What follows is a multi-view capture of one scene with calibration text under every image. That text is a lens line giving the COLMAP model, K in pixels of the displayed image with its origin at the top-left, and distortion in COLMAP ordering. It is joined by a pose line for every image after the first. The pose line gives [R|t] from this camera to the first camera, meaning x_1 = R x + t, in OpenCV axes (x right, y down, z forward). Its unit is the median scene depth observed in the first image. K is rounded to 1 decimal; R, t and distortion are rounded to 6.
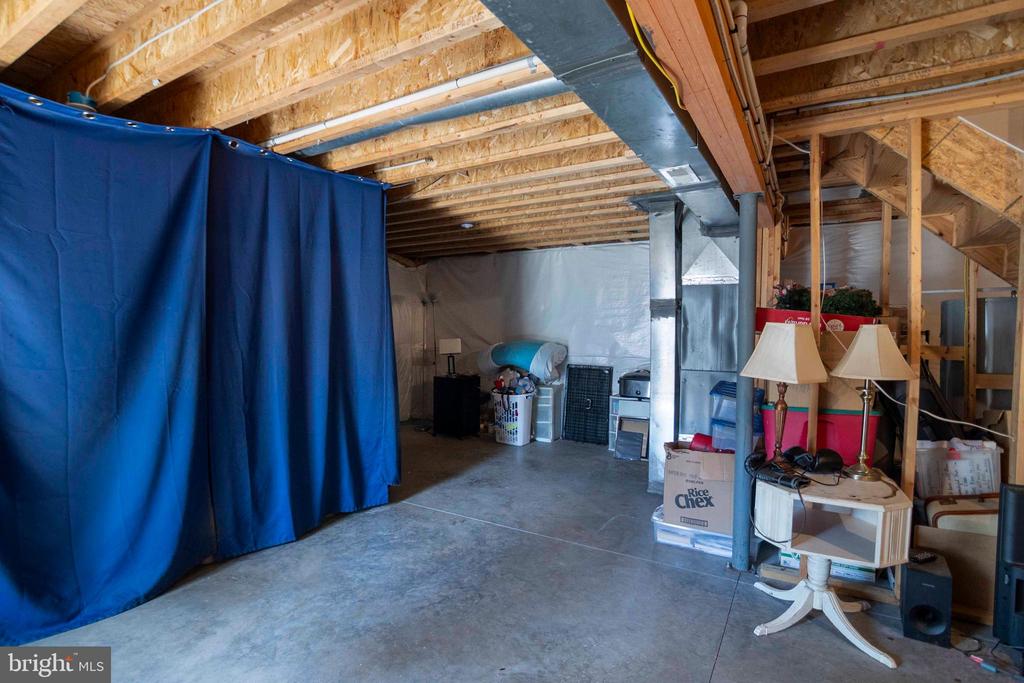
lens RADIAL K [[505.9, 0, 500.4], [0, 505.9, 346.5], [0, 0, 1]] dist [-0.039760, 0.014278]
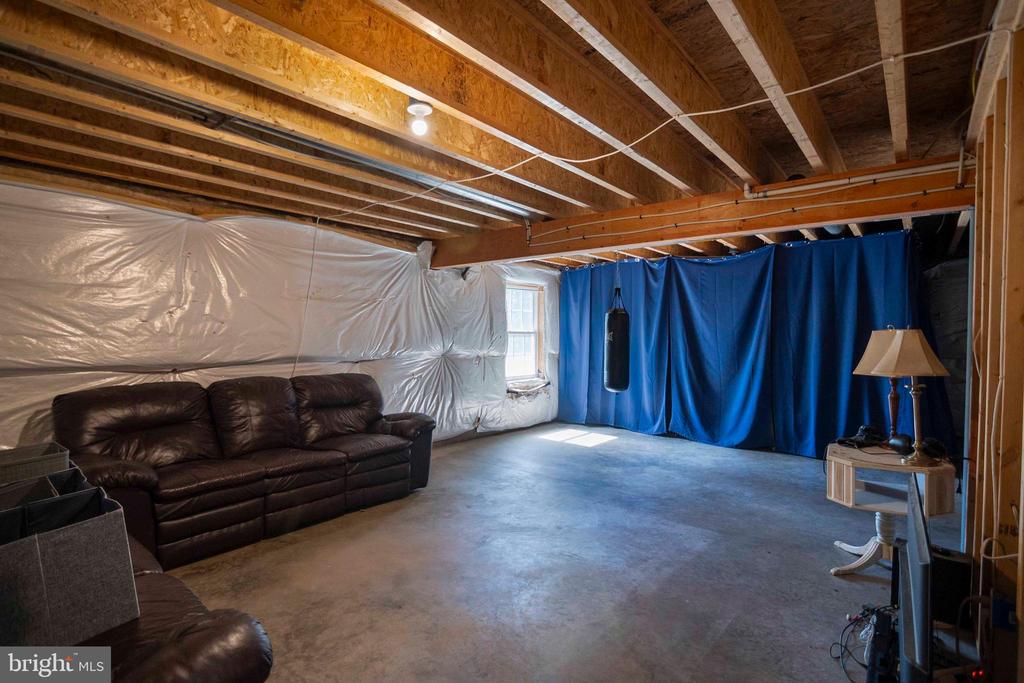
lens RADIAL K [[505.9, 0, 500.4], [0, 505.9, 346.5], [0, 0, 1]] dist [-0.039760, 0.014278]
pose [[-0.150702, 0.008544, -0.988542, 1.926862], [-0.024351, 0.999627, 0.012352, 0.007665], [0.988279, 0.025934, -0.150437, 0.218263]]
